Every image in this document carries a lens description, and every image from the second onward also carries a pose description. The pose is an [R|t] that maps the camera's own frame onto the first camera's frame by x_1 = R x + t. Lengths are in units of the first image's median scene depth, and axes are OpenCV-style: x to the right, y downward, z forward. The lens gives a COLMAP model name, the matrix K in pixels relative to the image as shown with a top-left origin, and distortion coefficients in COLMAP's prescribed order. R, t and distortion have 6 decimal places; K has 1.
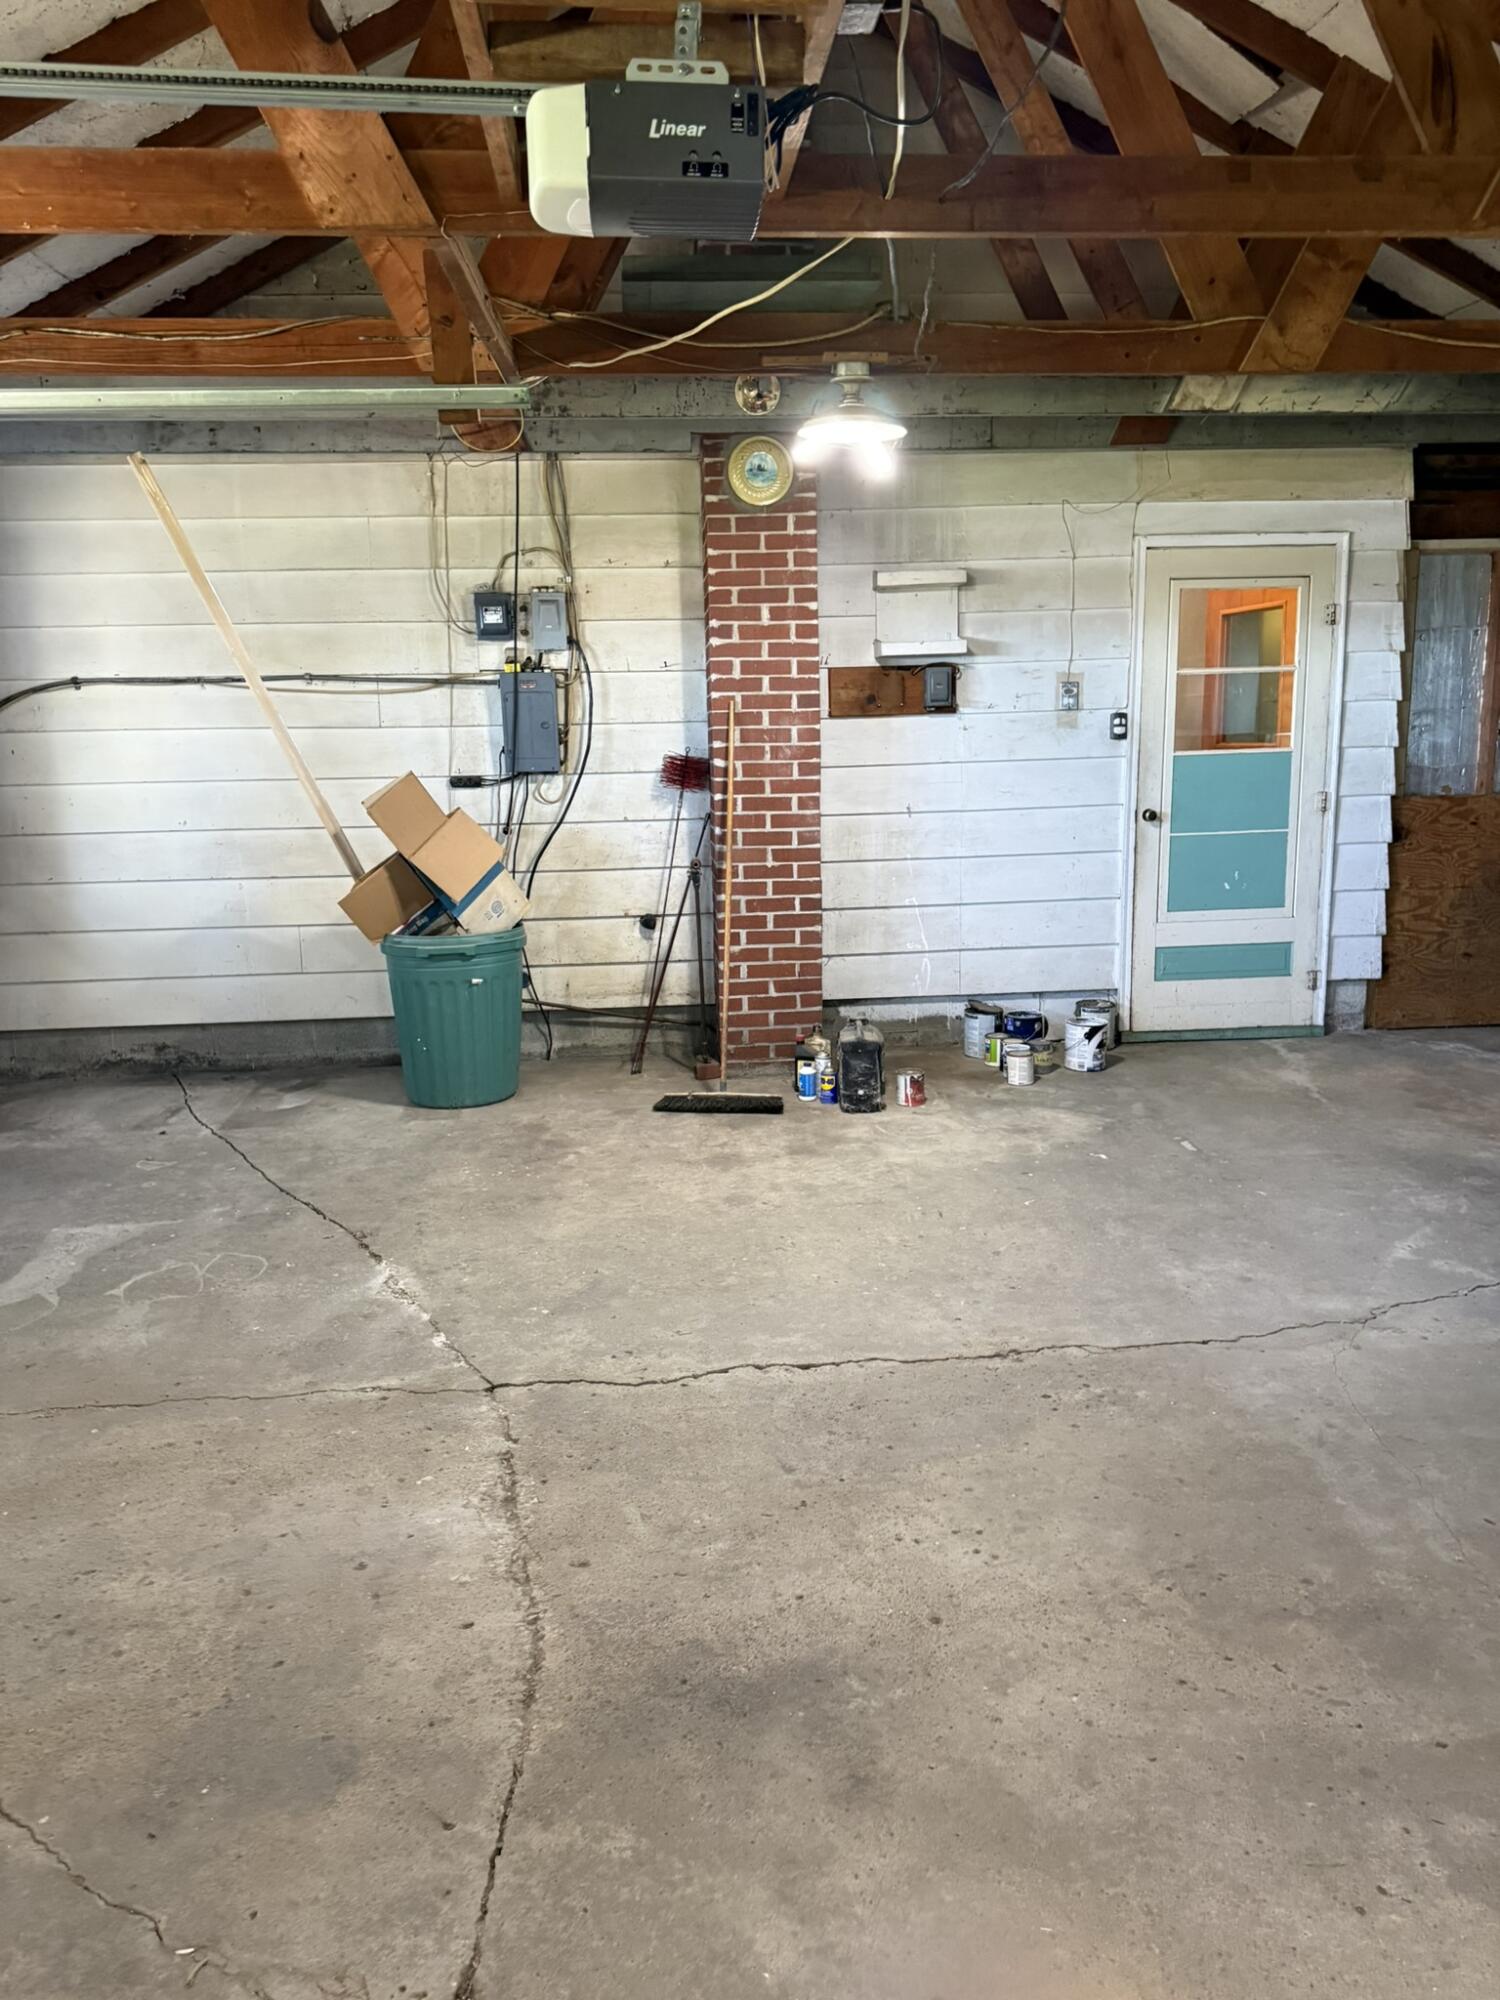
lens RADIAL K [[1364.7, 0, 750.0], [0, 1364.7, 1000.0], [0, 0, 1]] dist [0.054550, -0.099203]
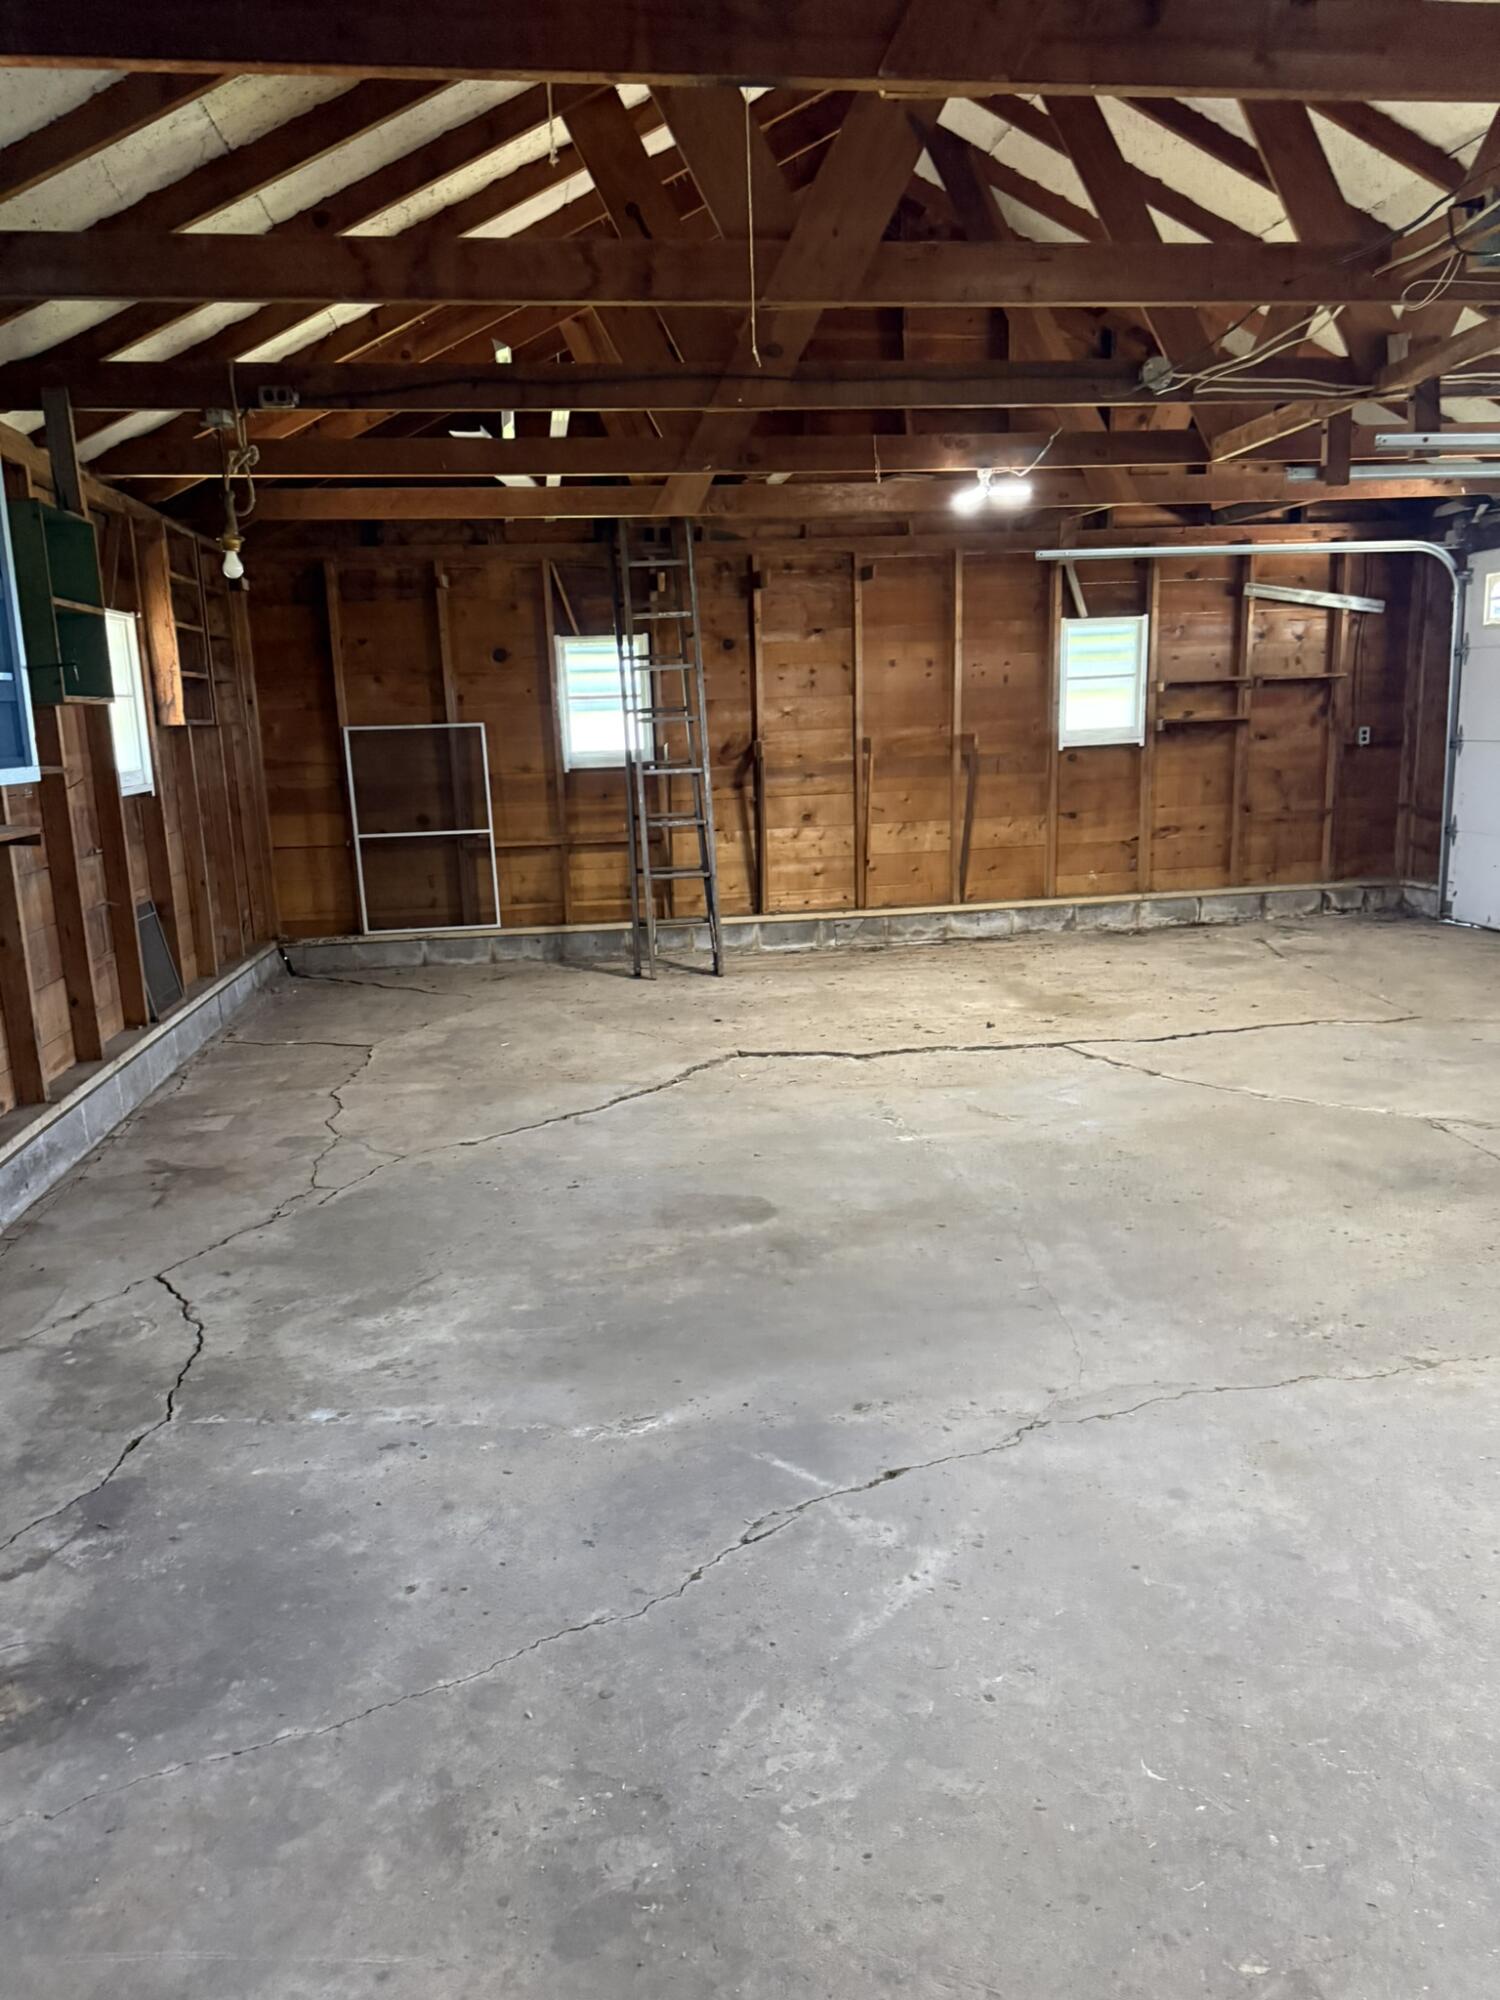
lens RADIAL K [[1370.0, 0, 750.0], [0, 1370.0, 1000.0], [0, 0, 1]] dist [0.155917, -0.296874]
pose [[-0.996139, 0.072039, -0.050170, 0.620989], [0.046516, 0.917809, 0.394289, -0.329901], [0.074451, 0.390433, -0.917616, 1.606437]]
